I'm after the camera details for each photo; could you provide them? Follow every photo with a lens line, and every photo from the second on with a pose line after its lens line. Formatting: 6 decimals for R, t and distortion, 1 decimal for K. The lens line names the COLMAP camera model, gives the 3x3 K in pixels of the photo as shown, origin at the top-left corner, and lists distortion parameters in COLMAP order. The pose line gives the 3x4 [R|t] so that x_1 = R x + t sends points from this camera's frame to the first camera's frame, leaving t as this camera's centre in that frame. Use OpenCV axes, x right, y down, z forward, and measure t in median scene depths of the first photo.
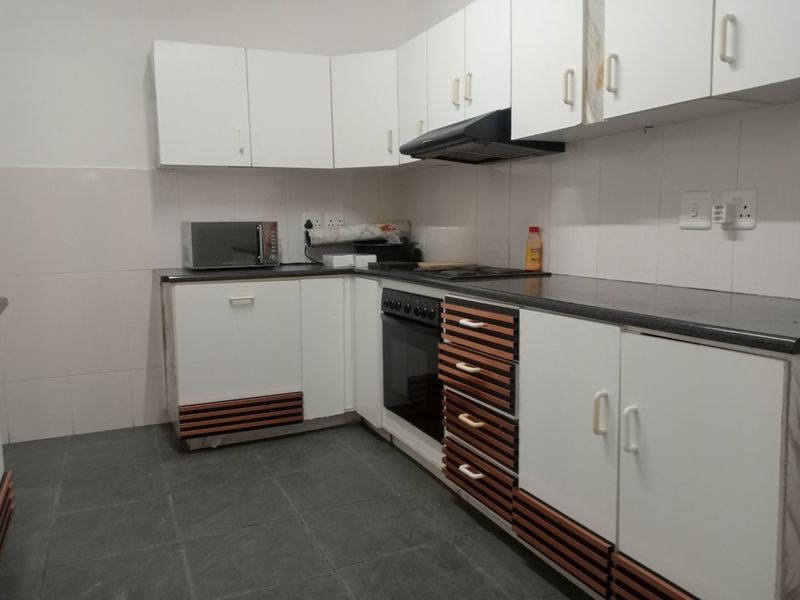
lens RADIAL K [[653.4, 0, 400.0], [0, 653.4, 300.0], [0, 0, 1]] dist [0.000810, -0.011746]
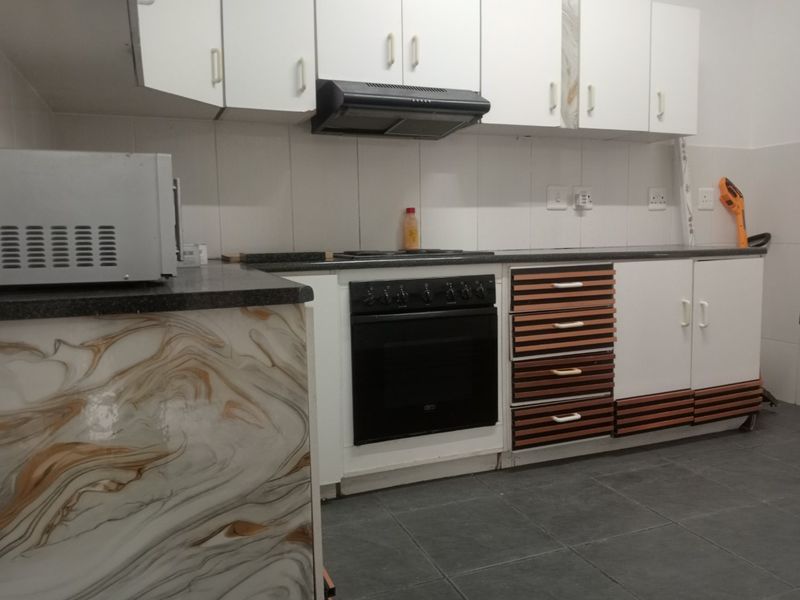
lens RADIAL K [[653.4, 0, 400.0], [0, 653.4, 300.0], [0, 0, 1]] dist [0.000810, -0.011746]
pose [[0.023467, -0.090734, 0.995599, -1.089068], [0.132326, 0.987392, 0.086867, -0.080841], [-0.990928, 0.129705, 0.035177, 1.324812]]
